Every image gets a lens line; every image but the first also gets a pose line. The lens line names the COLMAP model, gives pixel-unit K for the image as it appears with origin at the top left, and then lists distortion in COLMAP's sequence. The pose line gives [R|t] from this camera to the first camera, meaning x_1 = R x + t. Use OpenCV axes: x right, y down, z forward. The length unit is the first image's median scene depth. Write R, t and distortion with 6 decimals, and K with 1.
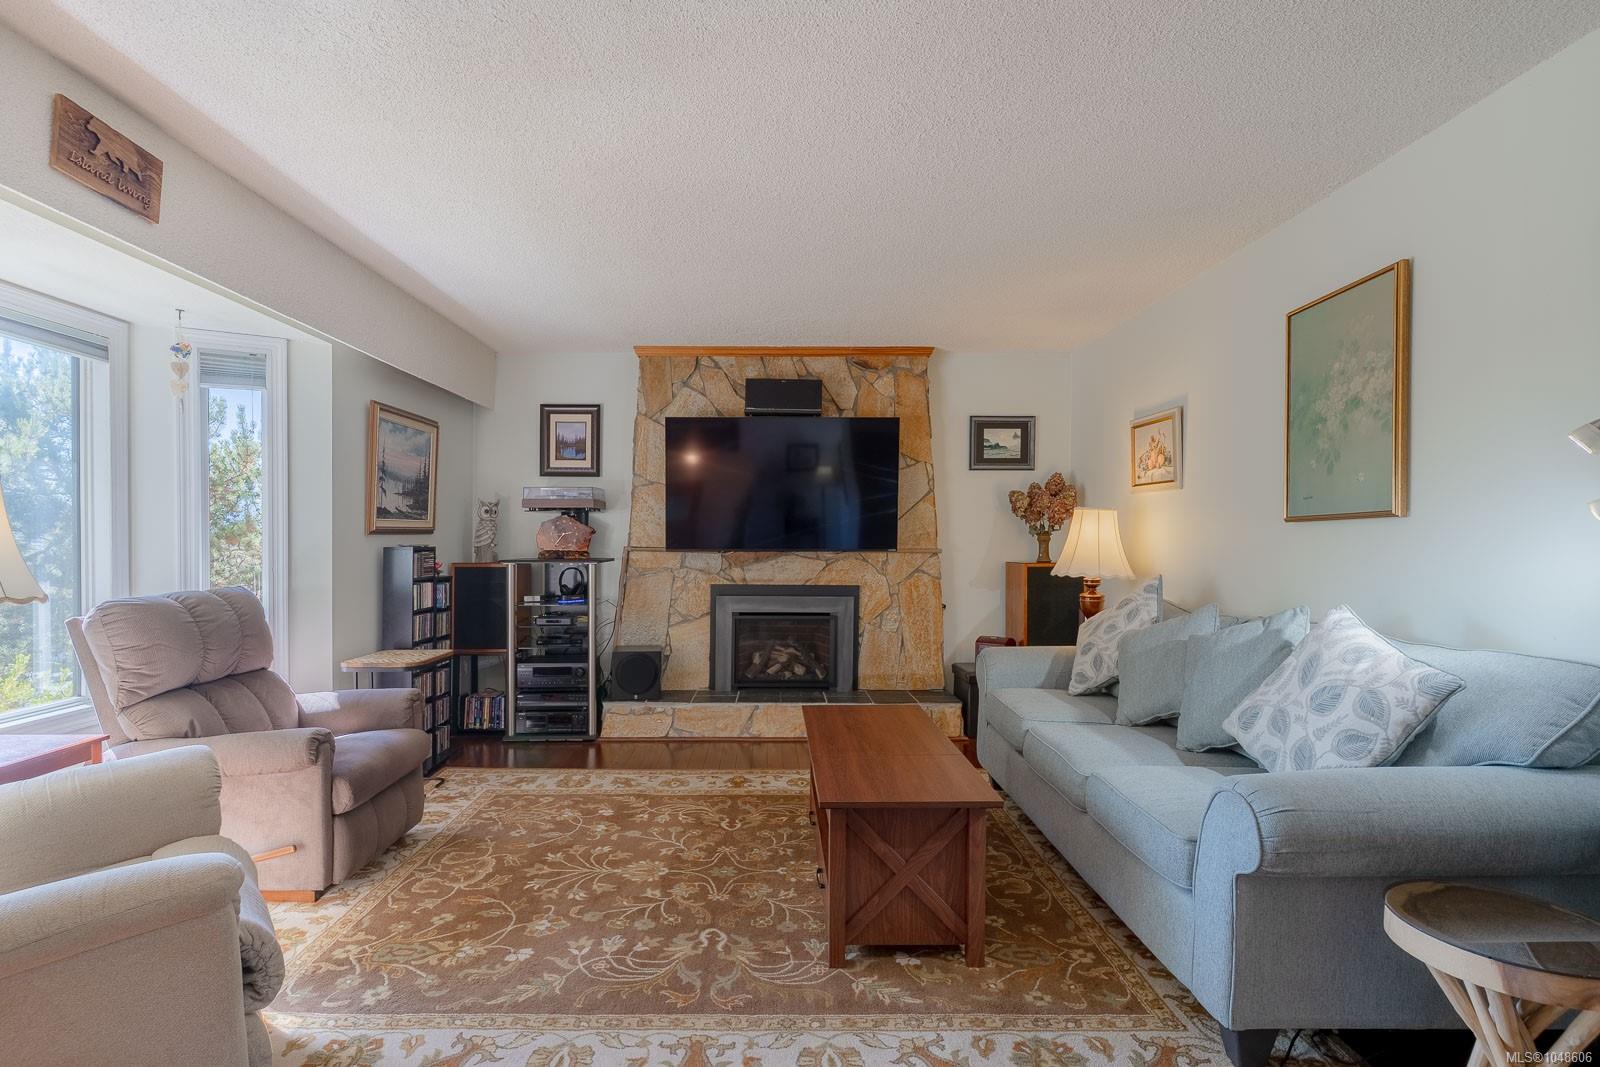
lens RADIAL K [[768.9, 0, 776.9], [0, 768.9, 555.8], [0, 0, 1]] dist [-0.000067, 0.000140]
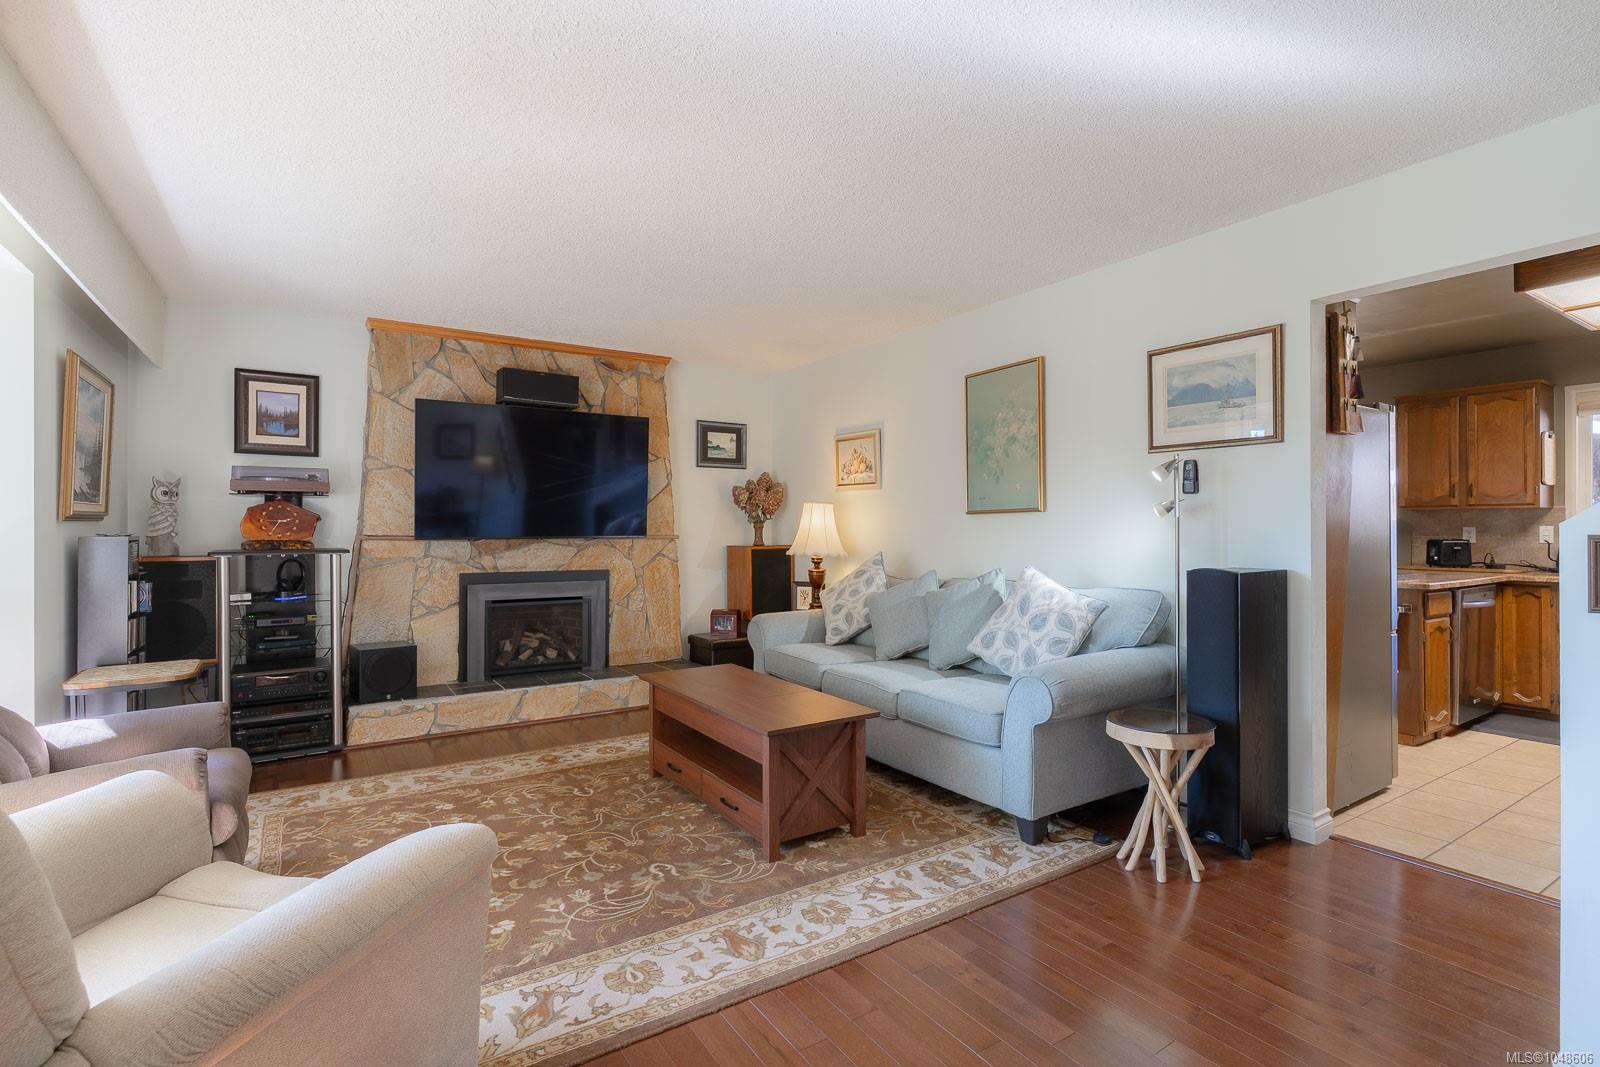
lens RADIAL K [[754.8, 0, 800.0], [0, 754.8, 533.5], [0, 0, 1]] dist [-0.000144, 0.000322]
pose [[0.838600, -0.006158, 0.544712, -0.325123], [0.013893, 0.999853, -0.010086, 0.003179], [-0.544570, 0.016026, 0.838562, -0.046487]]
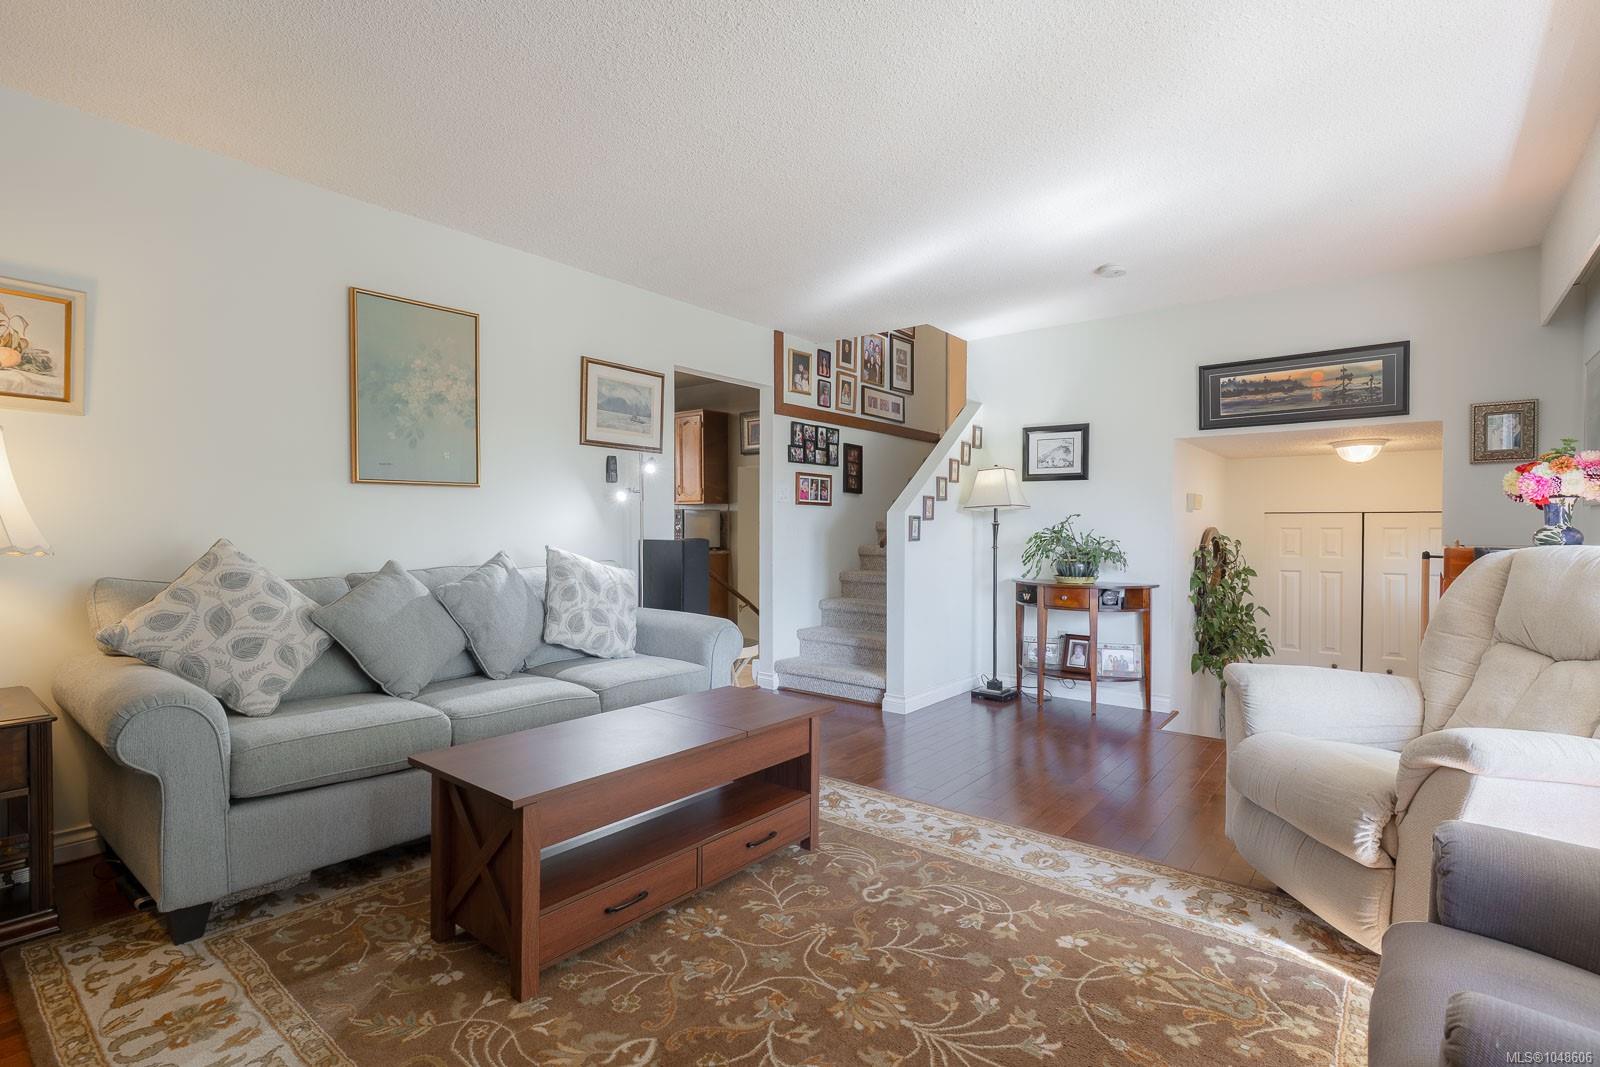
lens RADIAL K [[751.1, 0, 804.6], [0, 751.1, 538.1], [0, 0, 1]] dist [0.002208, 0.000577]
pose [[-0.777613, -0.012826, 0.628612, -0.381103], [0.006932, 0.999556, 0.028969, 0.005655], [-0.628705, 0.026884, -0.777179, 1.114327]]
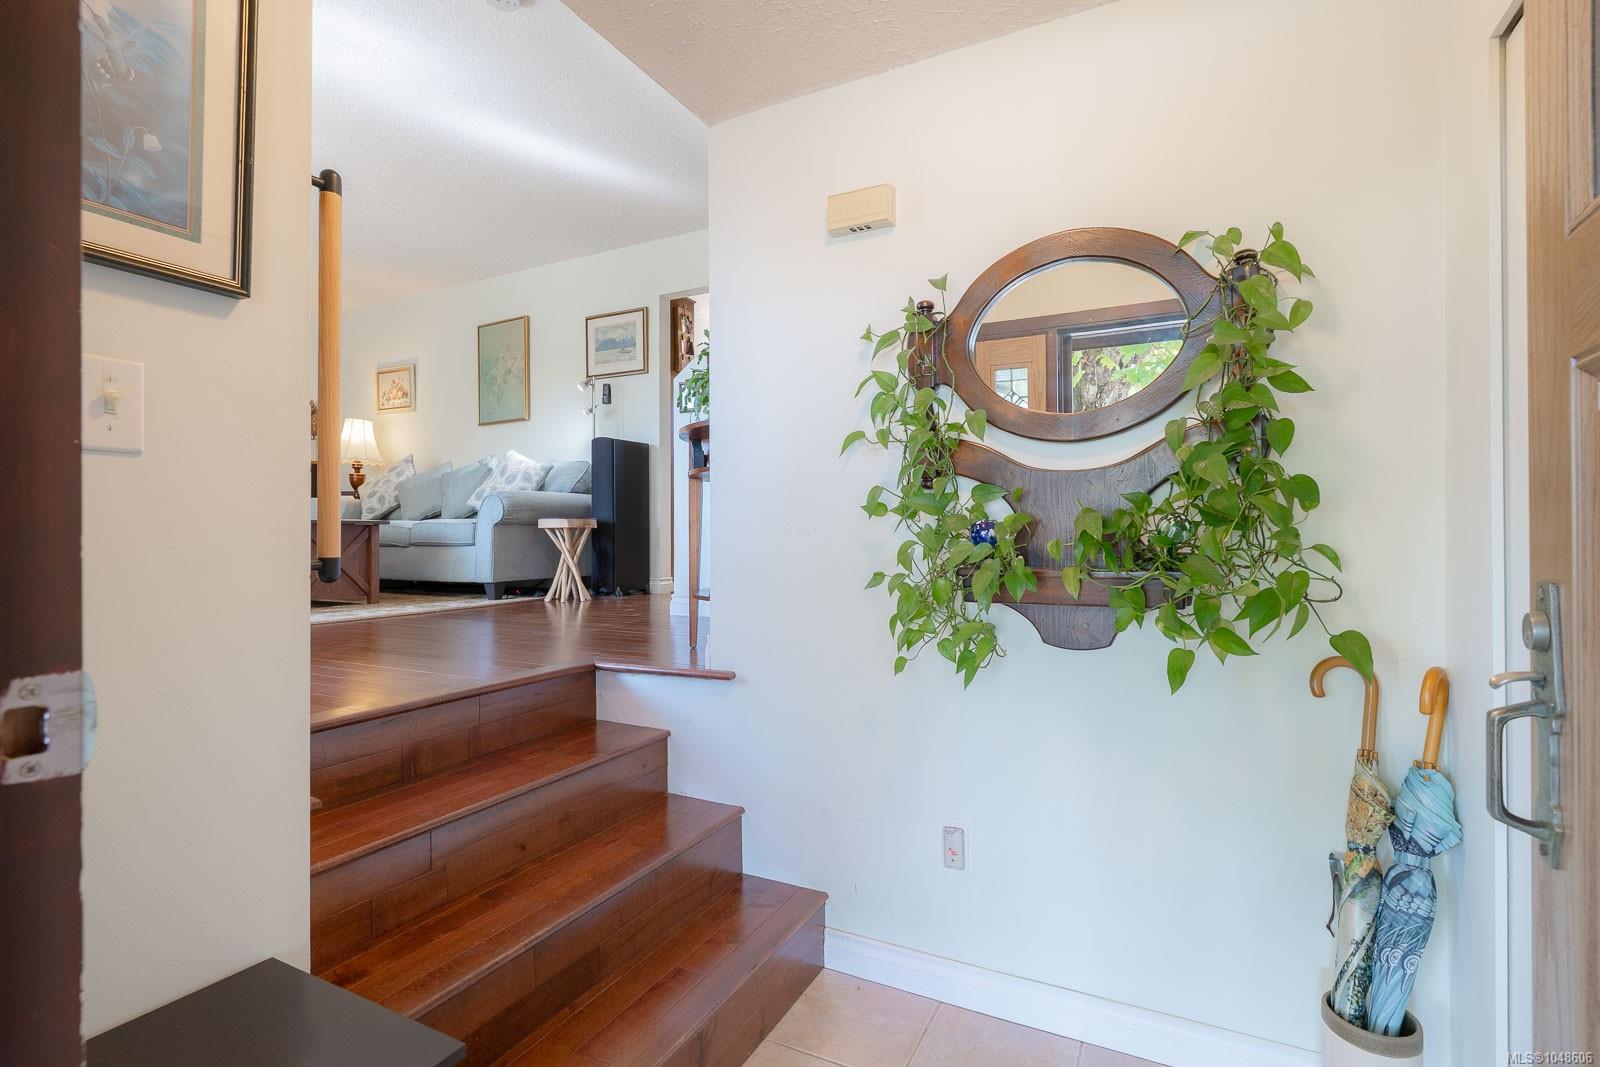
lens RADIAL K [[754.8, 0, 800.0], [0, 754.8, 533.5], [0, 0, 1]] dist [-0.000144, 0.000322]
pose [[0.460900, -0.000004, 0.887452, -0.585747], [0.021976, 0.999693, -0.011409, 0.226883], [-0.887180, 0.024761, 0.460758, -0.550678]]
